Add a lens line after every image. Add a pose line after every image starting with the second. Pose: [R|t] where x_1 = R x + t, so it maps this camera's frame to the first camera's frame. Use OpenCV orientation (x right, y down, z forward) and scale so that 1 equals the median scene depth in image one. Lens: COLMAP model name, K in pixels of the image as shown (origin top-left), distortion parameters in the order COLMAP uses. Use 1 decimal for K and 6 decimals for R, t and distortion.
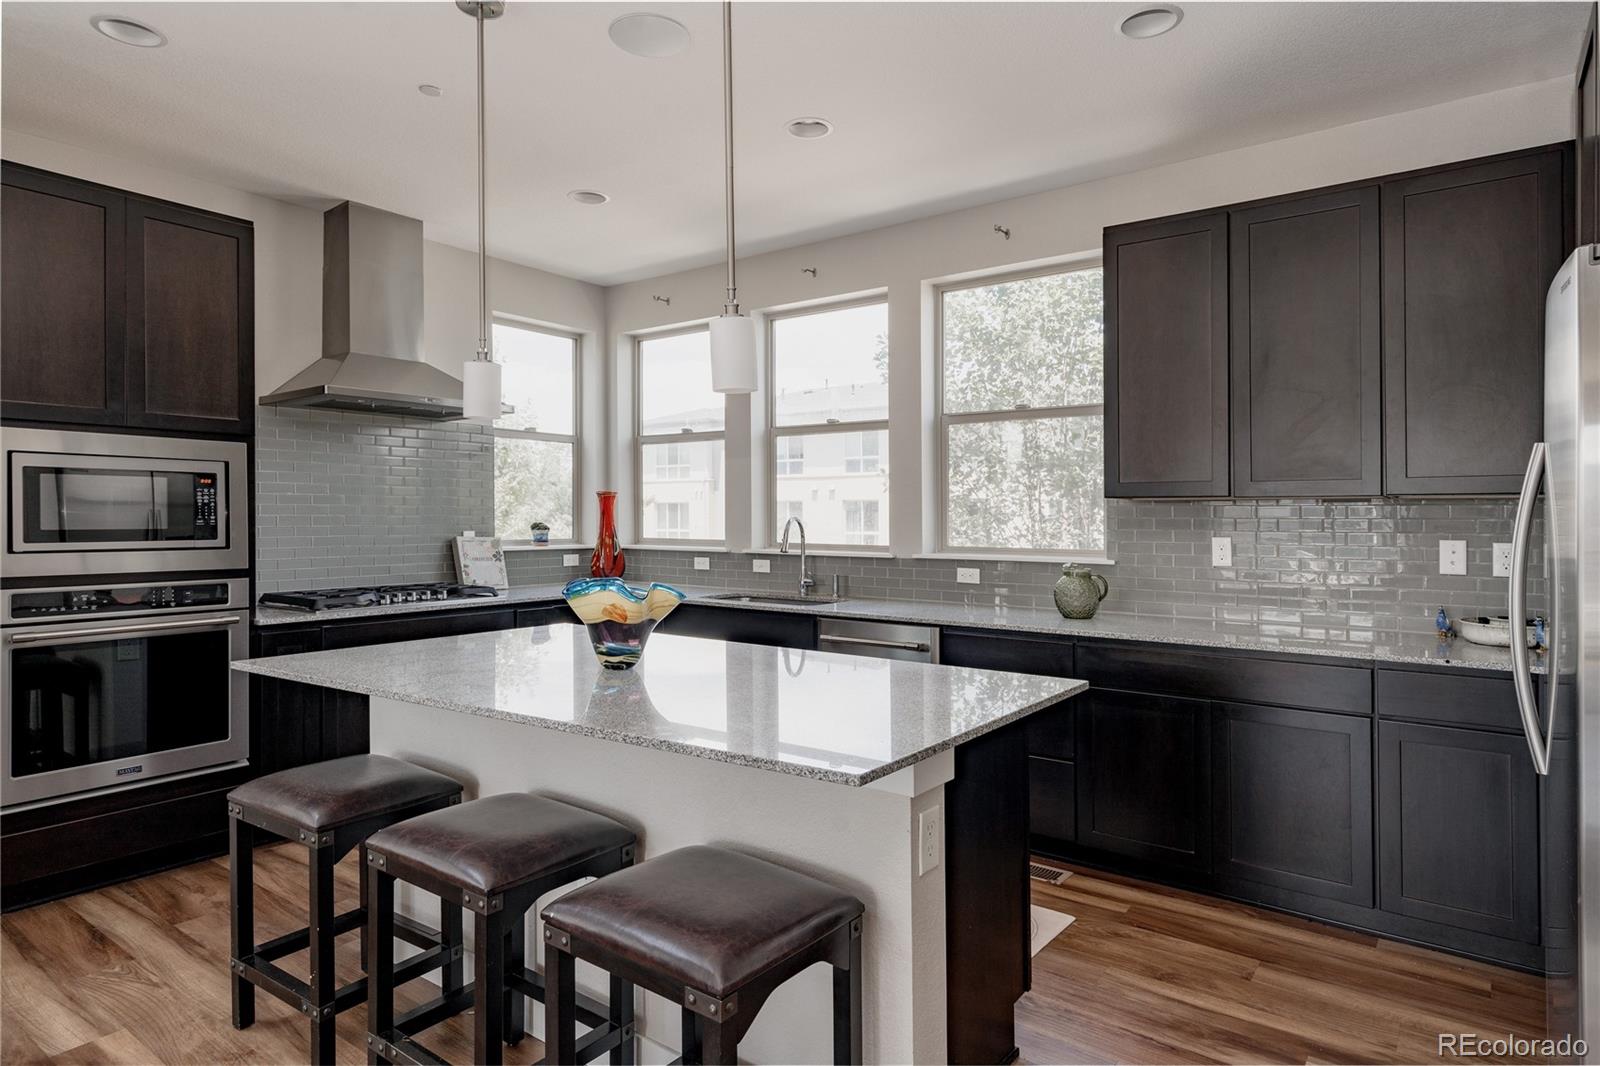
lens RADIAL K [[899.2, 0, 745.8], [0, 899.2, 513.1], [0, 0, 1]] dist [0.003114, 0.000480]
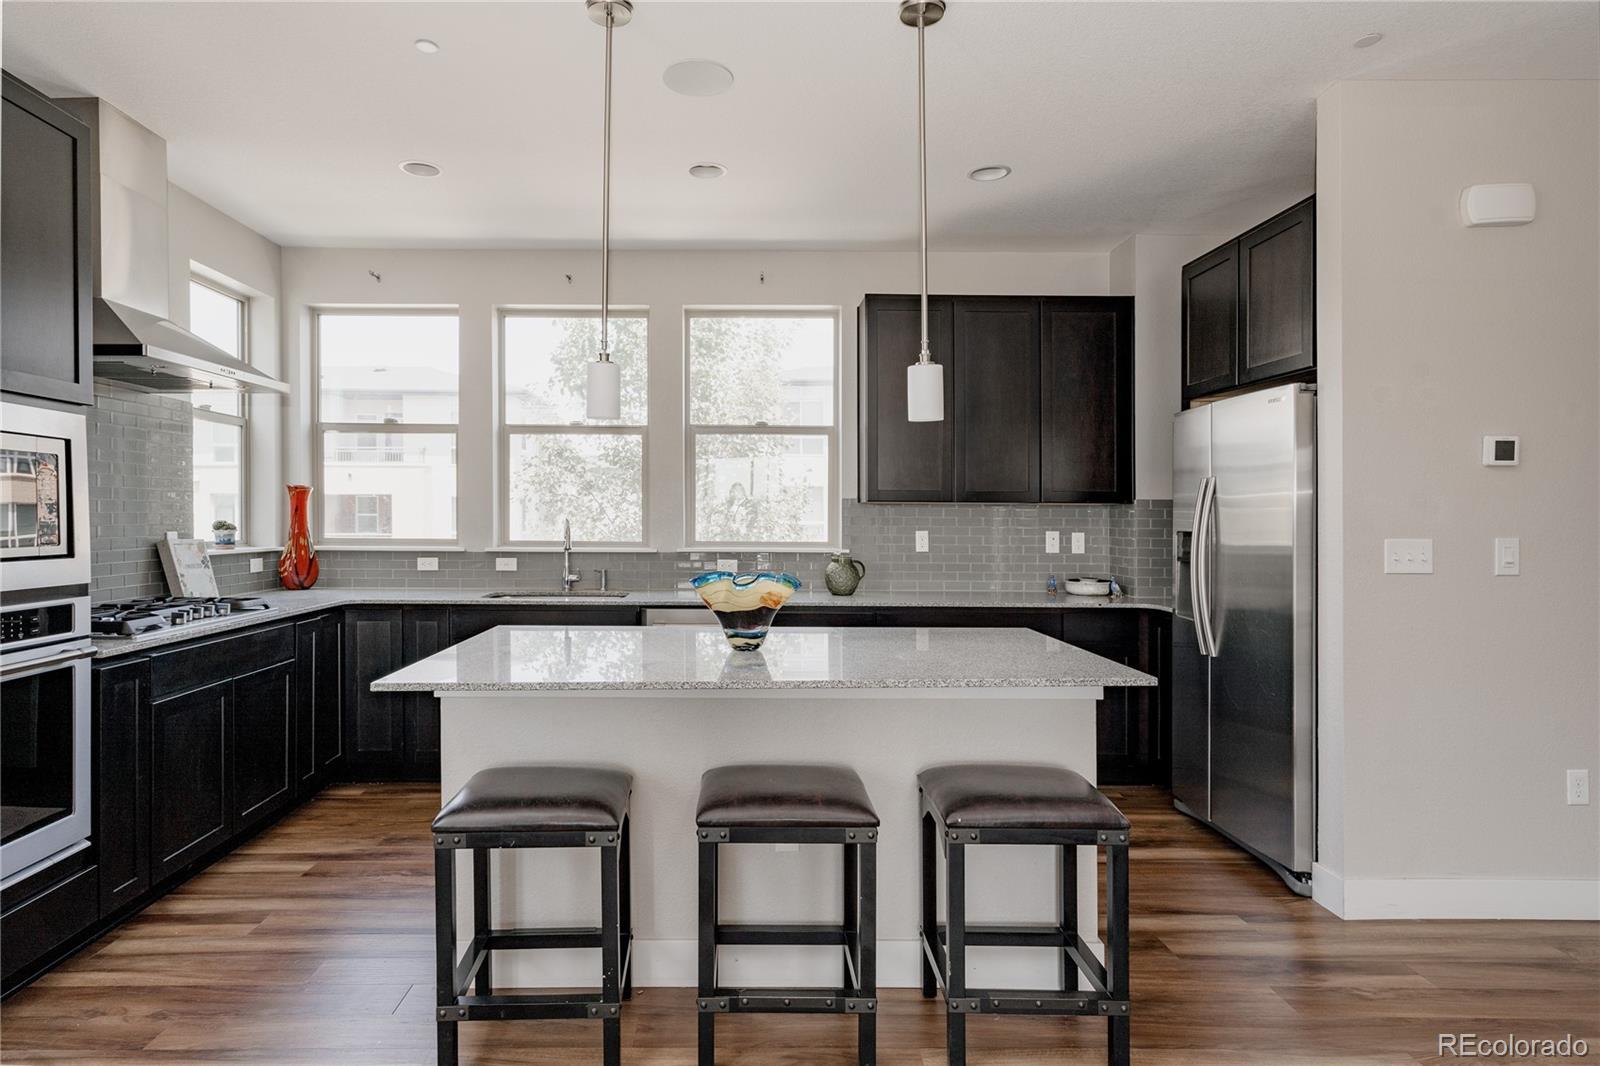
lens RADIAL K [[938.1, 0, 707.3], [0, 938.1, 514.4], [0, 0, 1]] dist [-0.006212, -0.002205]
pose [[0.786610, 0.002646, 0.617445, -0.480829], [-0.005526, 0.999981, 0.002754, -0.000381], [-0.617426, -0.005578, 0.786609, 0.055974]]
